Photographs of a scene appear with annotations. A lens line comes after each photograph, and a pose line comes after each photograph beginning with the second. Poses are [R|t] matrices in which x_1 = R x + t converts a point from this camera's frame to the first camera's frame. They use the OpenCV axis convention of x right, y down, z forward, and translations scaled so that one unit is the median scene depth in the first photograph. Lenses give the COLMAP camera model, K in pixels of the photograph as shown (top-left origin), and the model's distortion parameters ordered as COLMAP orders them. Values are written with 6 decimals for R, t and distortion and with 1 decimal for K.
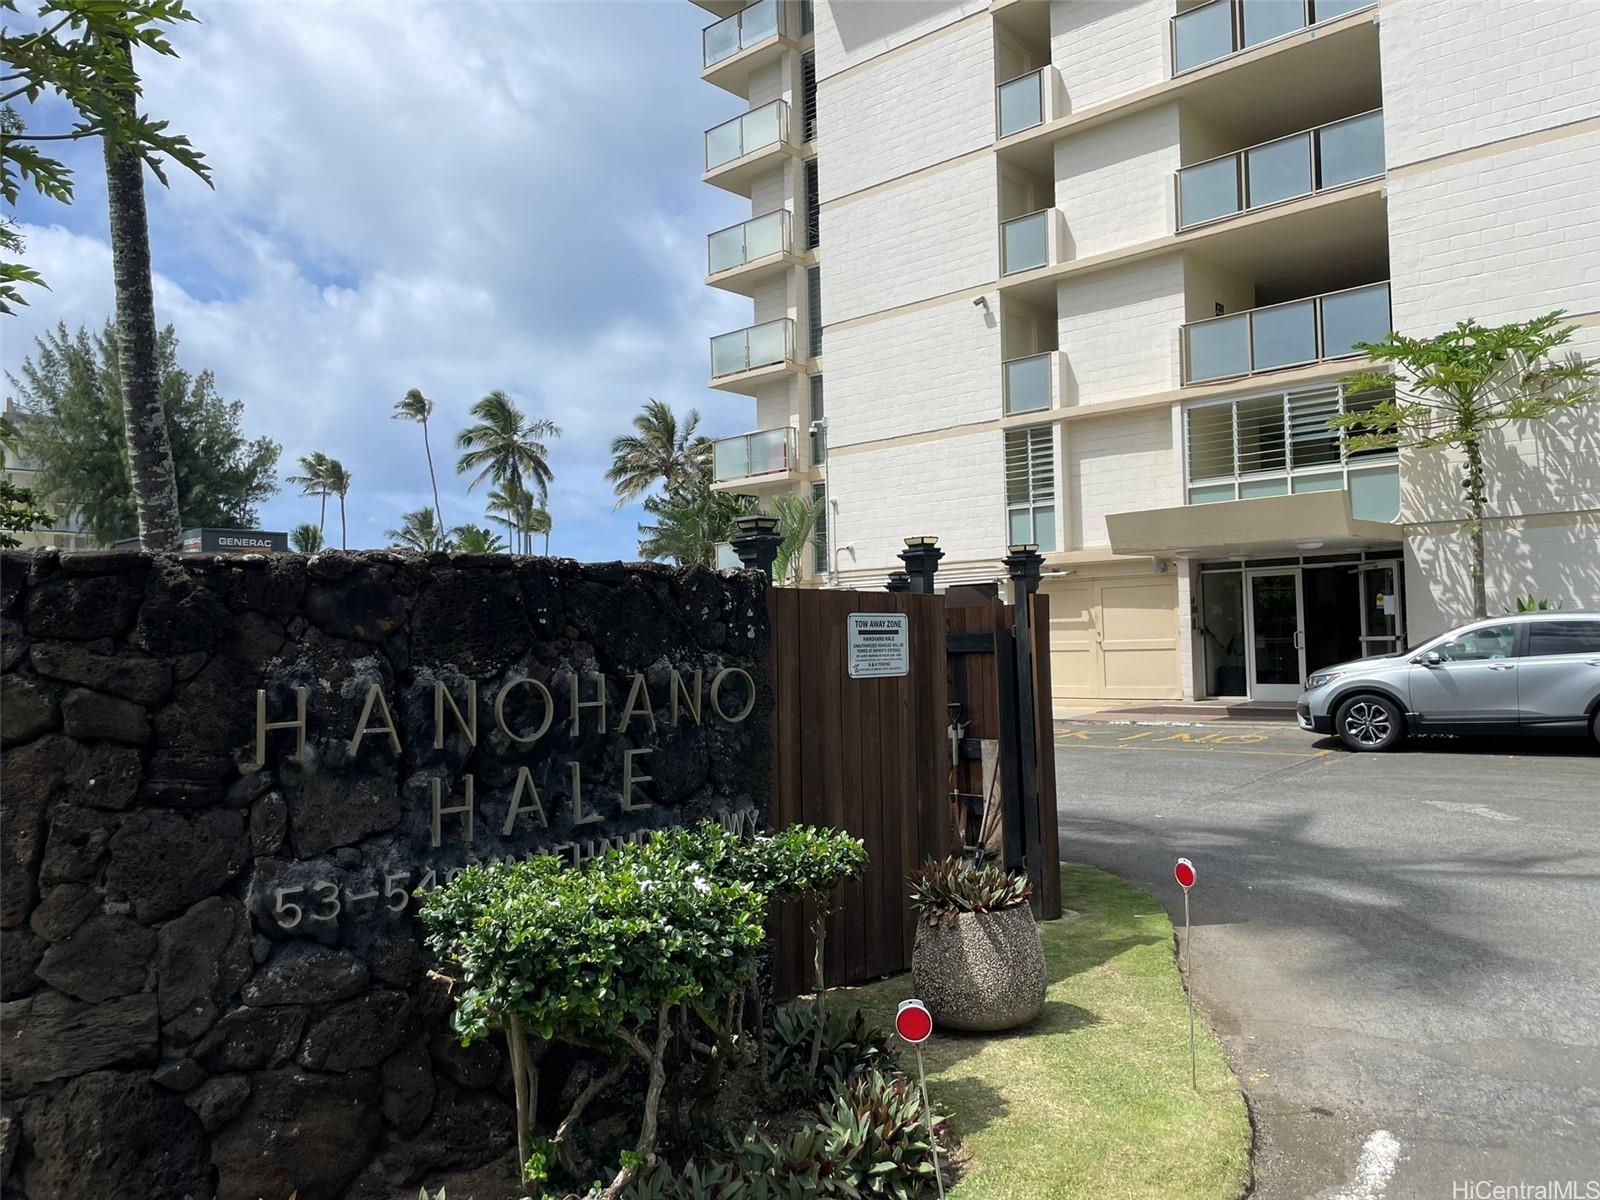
lens RADIAL K [[1207.0, 0, 805.5], [0, 1207.0, 593.1], [0, 0, 1]] dist [0.078797, -0.111316]
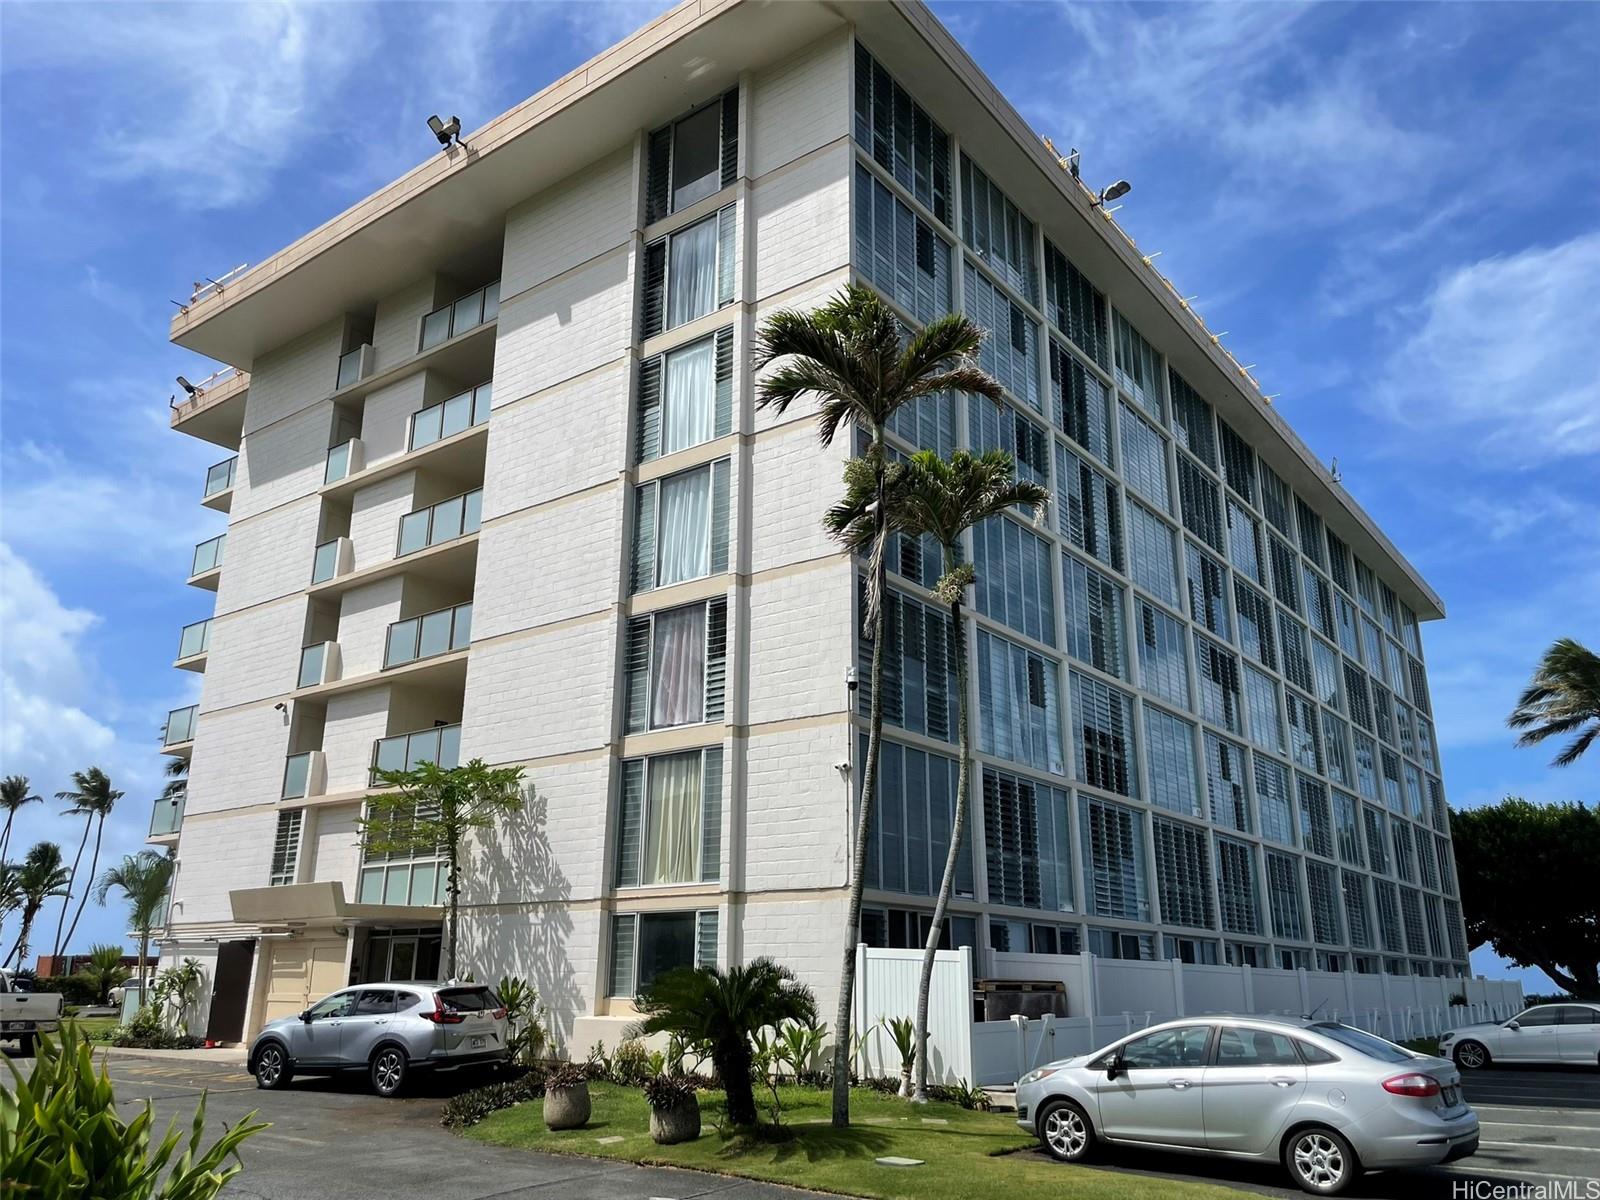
lens RADIAL K [[1207.0, 0, 805.5], [0, 1207.0, 593.1], [0, 0, 1]] dist [0.078797, -0.111316]
pose [[0.995830, 0.055397, 0.072487, 0.712816], [-0.034188, 0.963240, -0.266457, -0.042398], [-0.084584, 0.262867, 0.961117, -0.356193]]
